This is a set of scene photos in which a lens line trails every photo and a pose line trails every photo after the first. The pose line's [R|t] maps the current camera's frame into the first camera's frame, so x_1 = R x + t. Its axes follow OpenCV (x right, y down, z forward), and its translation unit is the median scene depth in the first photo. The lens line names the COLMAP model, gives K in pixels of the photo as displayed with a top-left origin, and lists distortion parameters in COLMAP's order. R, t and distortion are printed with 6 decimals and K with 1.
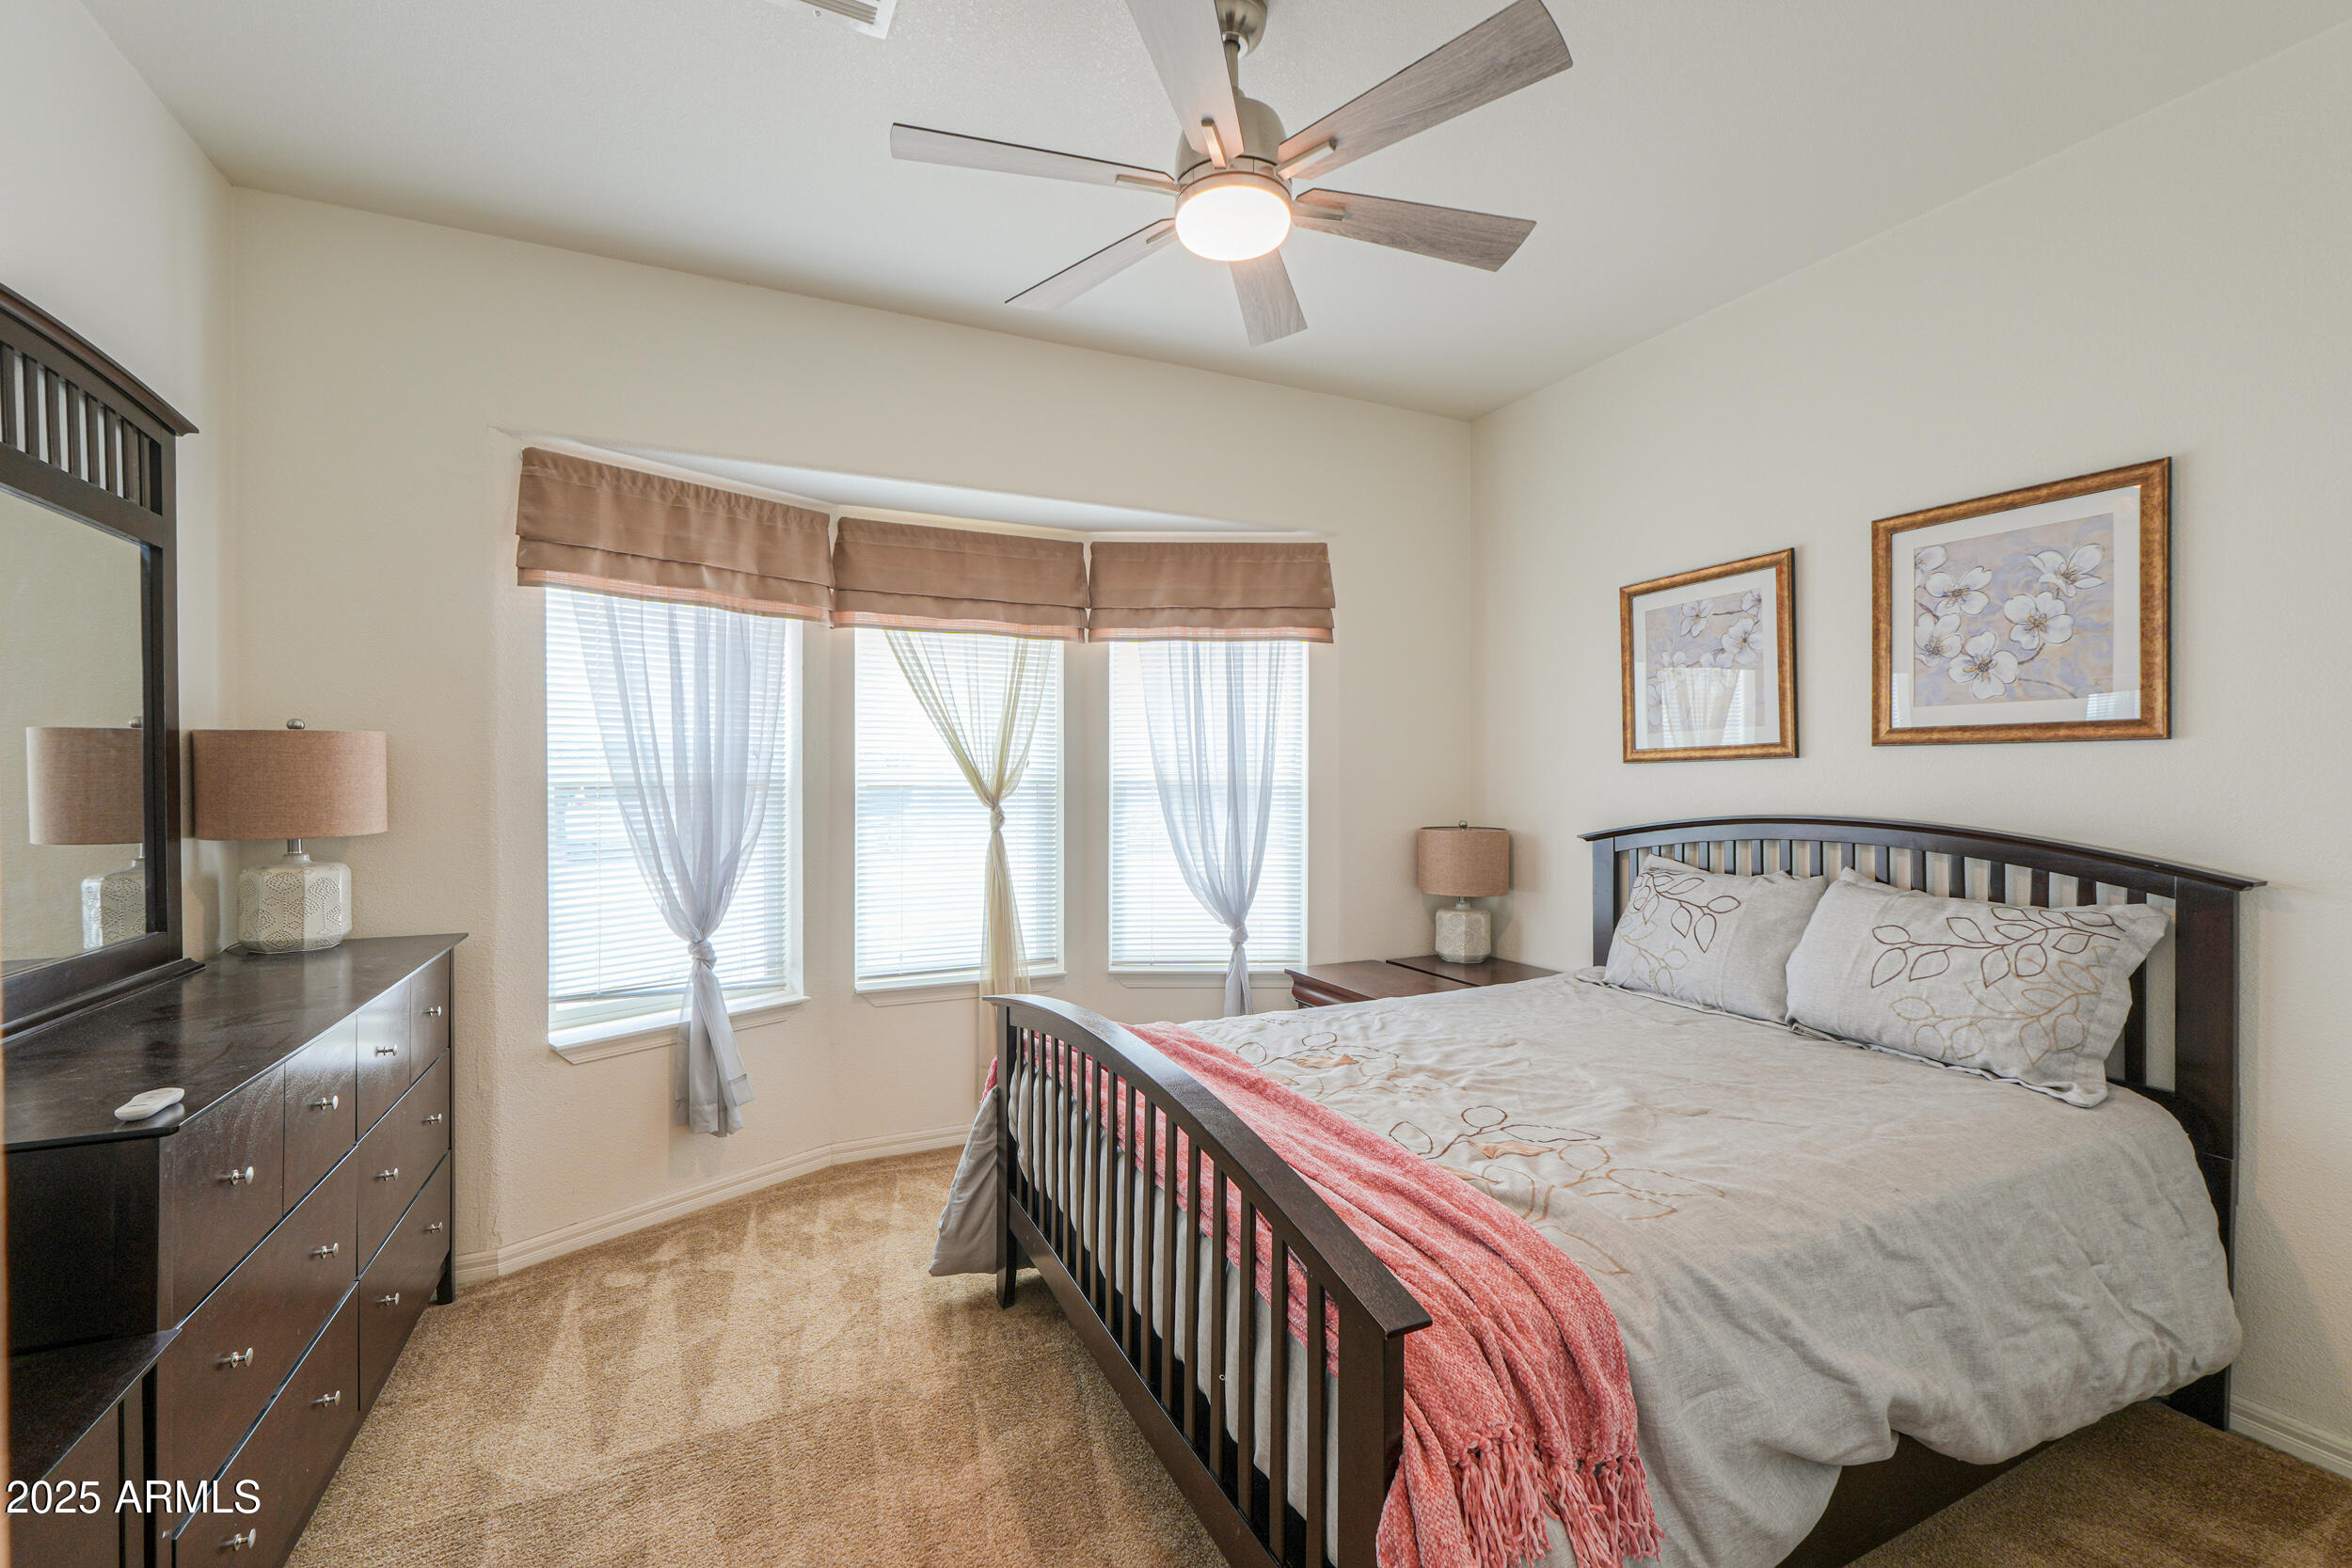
lens RADIAL K [[988.2, 0, 1196.0], [0, 988.2, 779.0], [0, 0, 1]] dist [-0.001208, 0.001380]
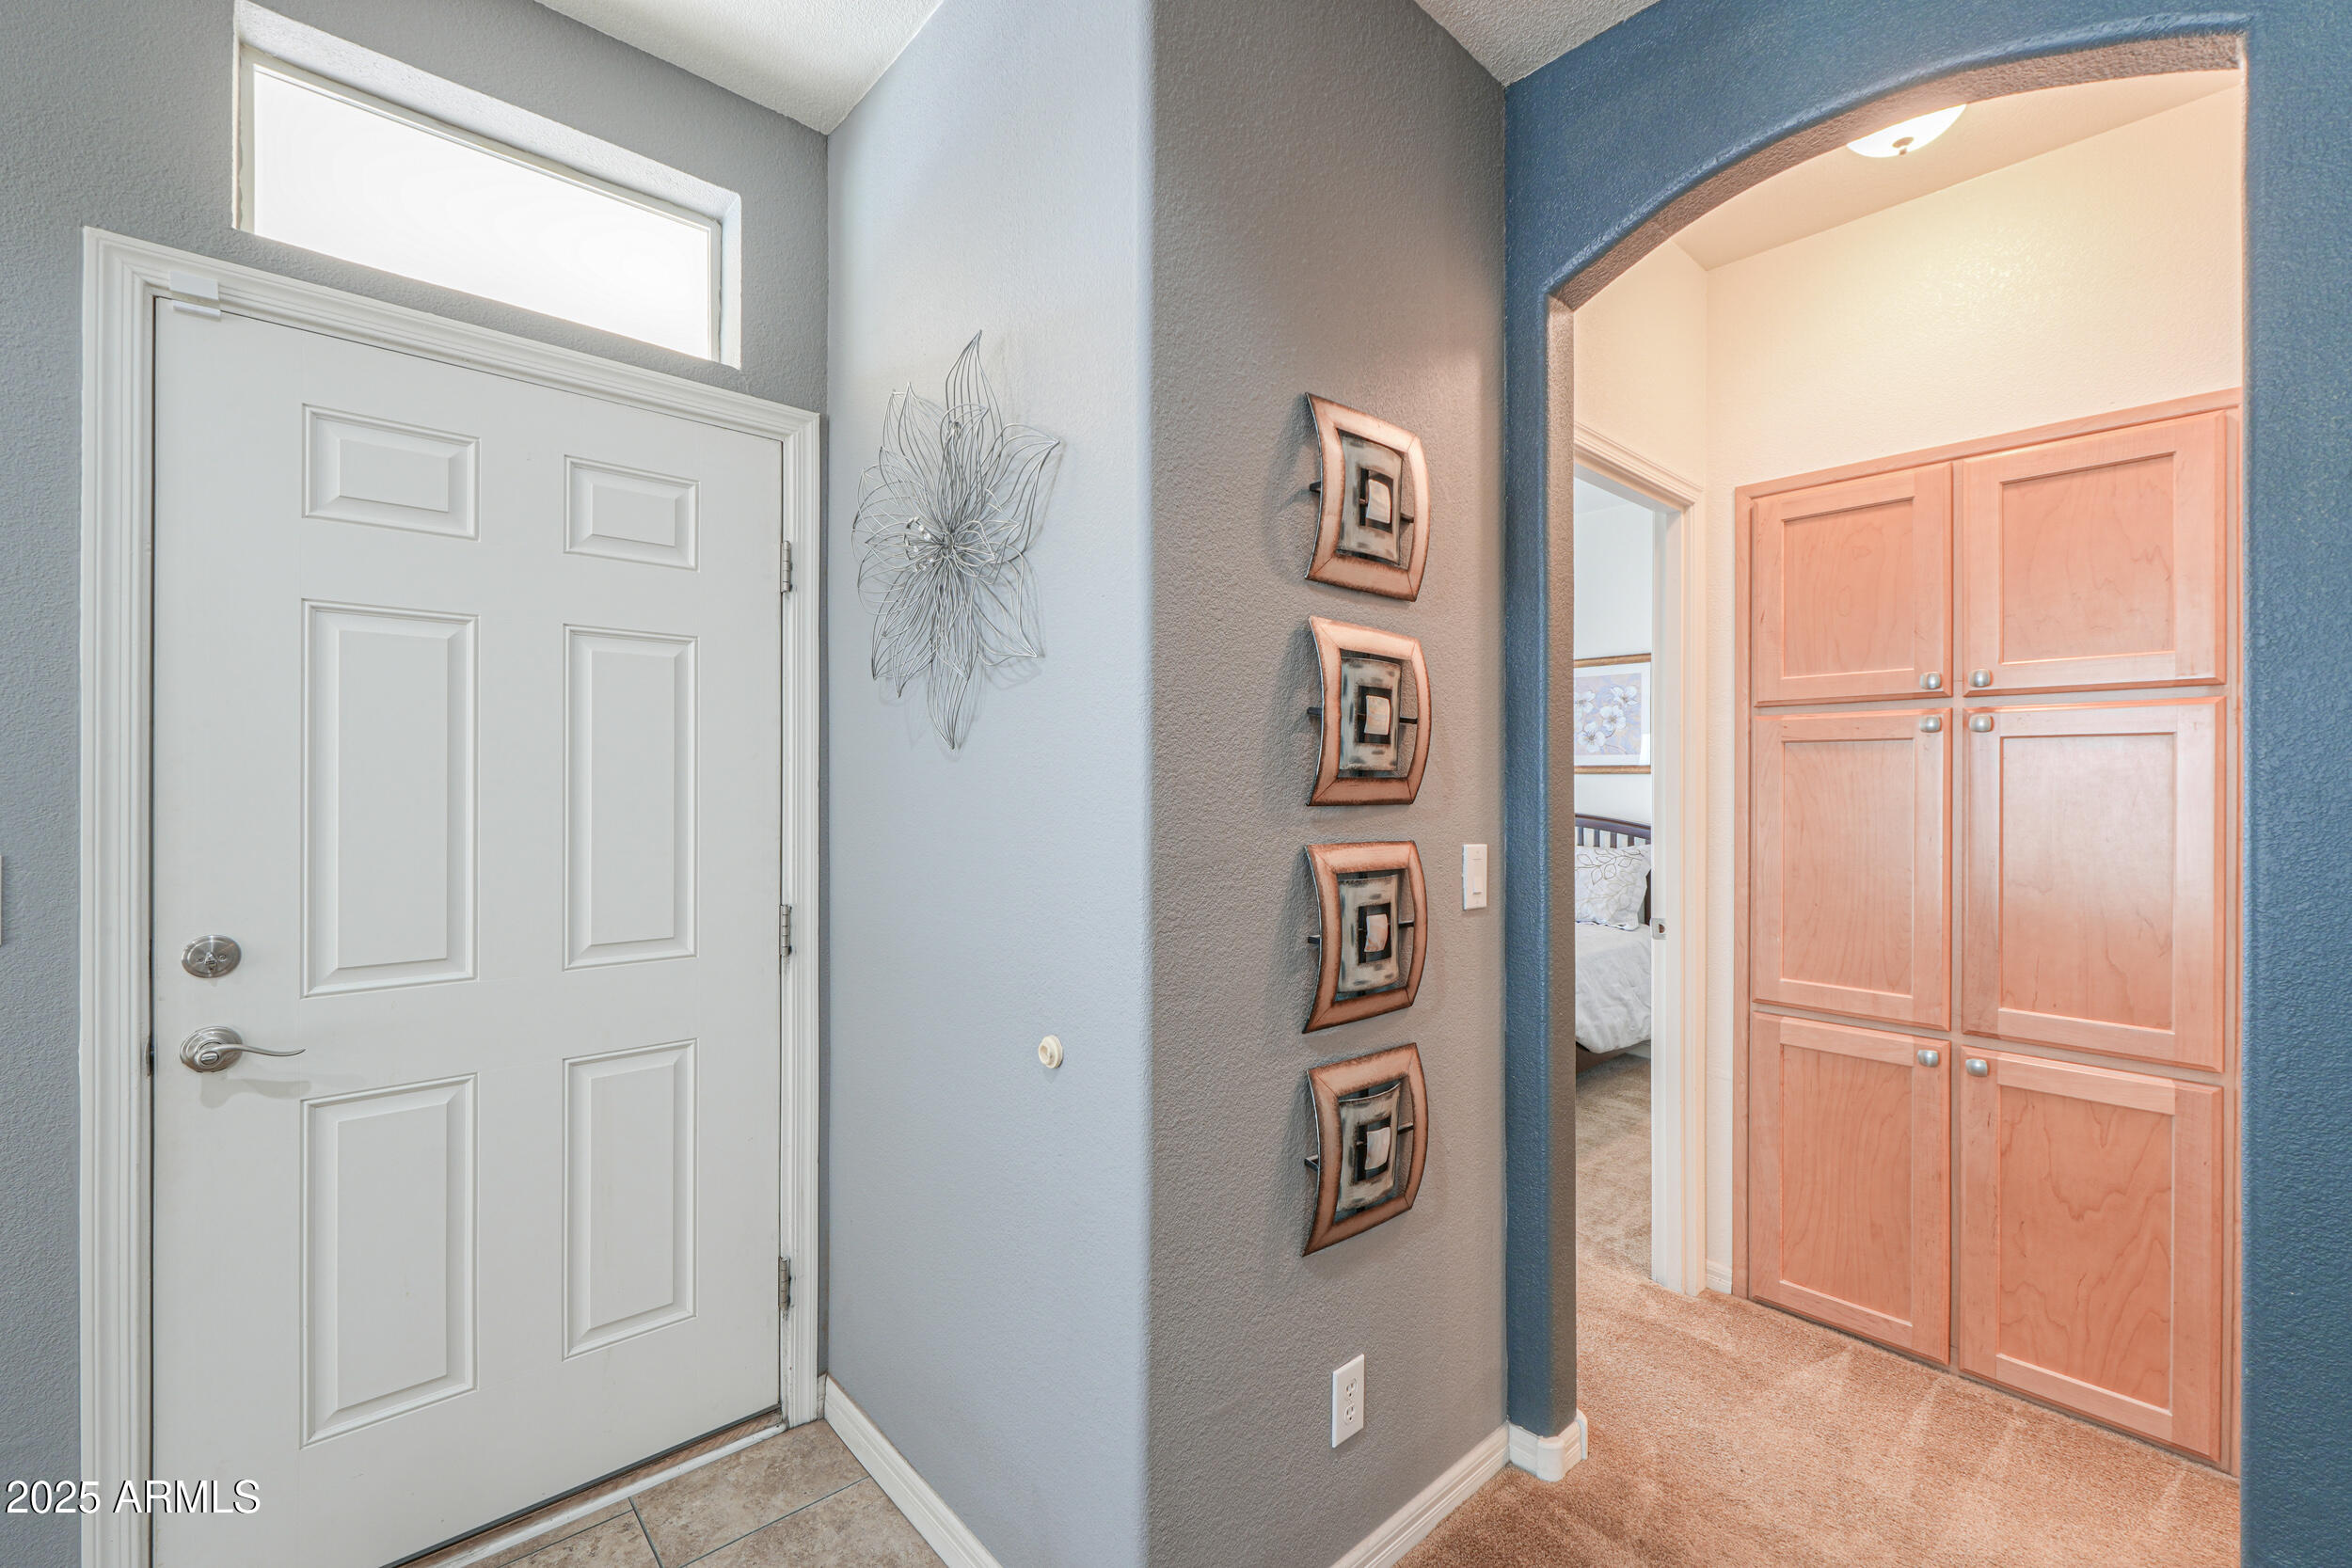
lens RADIAL K [[988.2, 0, 1180.4], [0, 988.2, 788.5], [0, 0, 1]] dist [-0.001208, 0.001380]
pose [[0.955394, 0.004495, 0.295301, -0.724724], [-0.003530, 0.999987, -0.003801, 0.007896], [-0.295314, 0.002589, 0.955397, -0.825667]]
